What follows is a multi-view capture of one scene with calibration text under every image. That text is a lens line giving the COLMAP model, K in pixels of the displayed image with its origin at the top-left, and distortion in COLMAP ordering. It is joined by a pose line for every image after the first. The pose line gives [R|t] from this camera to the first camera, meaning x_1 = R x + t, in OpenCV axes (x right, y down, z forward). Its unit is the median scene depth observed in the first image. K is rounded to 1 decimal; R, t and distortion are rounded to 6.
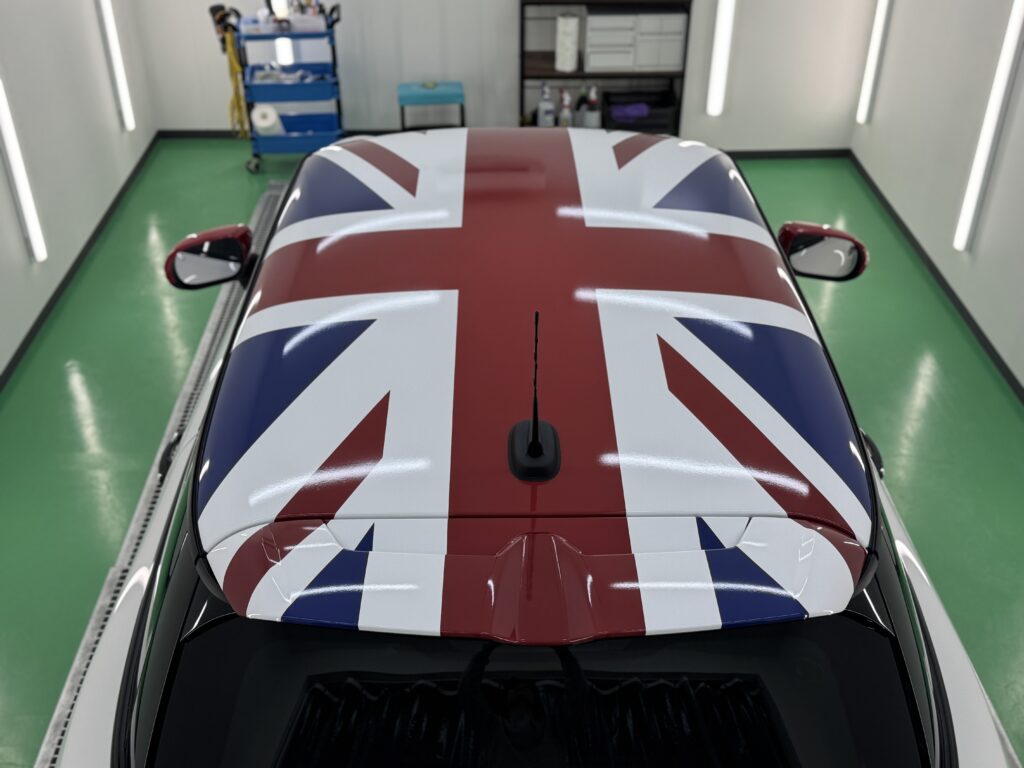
lens RADIAL K [[1108.2, 0, 507.4], [0, 1108.2, 386.4], [0, 0, 1]] dist [0.209018, -0.600330]
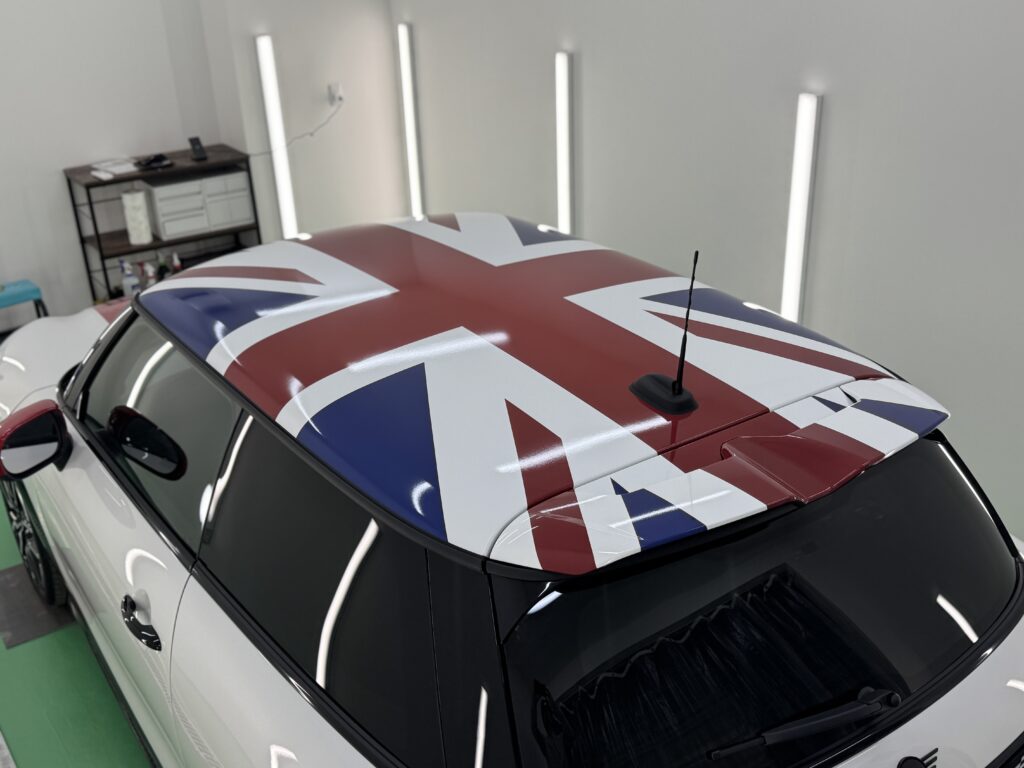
lens RADIAL K [[1108.2, 0, 507.4], [0, 1108.2, 386.4], [0, 0, 1]] dist [0.209018, -0.600330]
pose [[0.825774, -0.258528, 0.501259, -0.218751], [0.340580, 0.936990, -0.077813, 0.026340], [-0.449558, 0.234975, 0.861791, 0.022207]]
